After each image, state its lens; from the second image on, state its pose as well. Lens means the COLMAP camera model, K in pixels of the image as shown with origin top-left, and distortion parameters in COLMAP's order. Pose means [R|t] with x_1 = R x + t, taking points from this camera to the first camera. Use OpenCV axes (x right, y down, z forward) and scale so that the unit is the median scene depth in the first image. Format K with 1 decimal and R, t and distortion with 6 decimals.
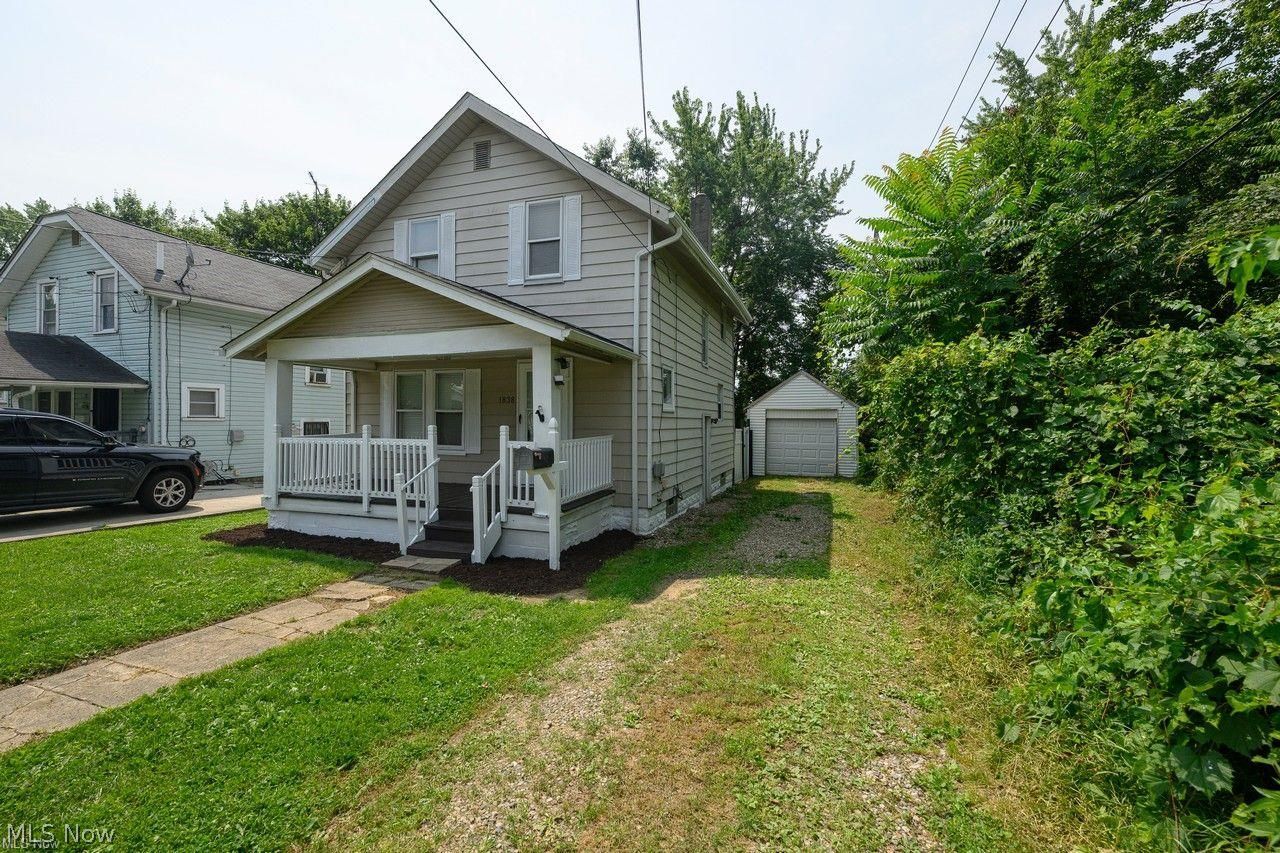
lens RADIAL K [[545.6, 0, 636.1], [0, 545.6, 429.4], [0, 0, 1]] dist [-0.000693, -0.000279]
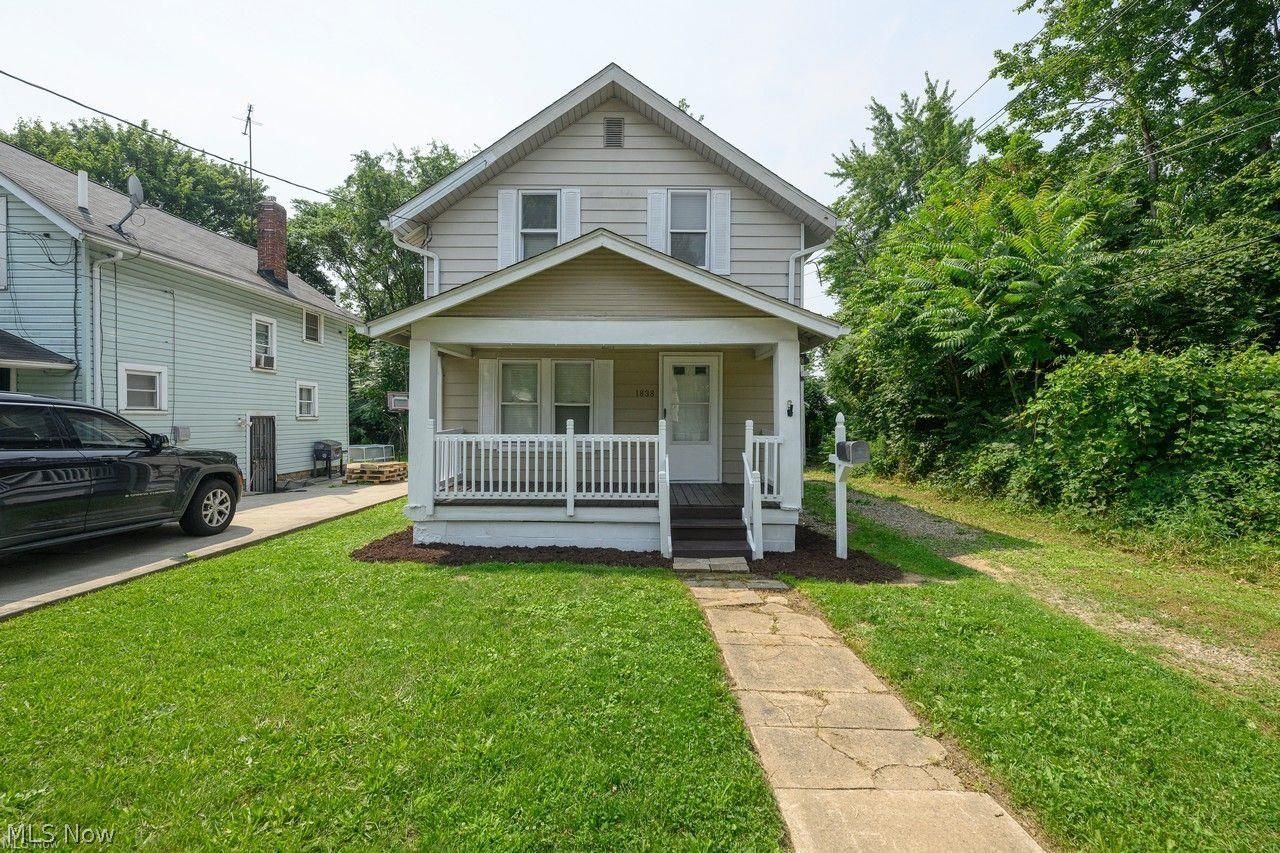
lens RADIAL K [[545.6, 0, 636.1], [0, 545.6, 429.4], [0, 0, 1]] dist [-0.000693, -0.000279]
pose [[0.948328, -0.005779, 0.317239, -0.574002], [0.002809, 0.999948, 0.009819, -0.000169], [-0.317279, -0.008420, 0.948295, 0.096561]]
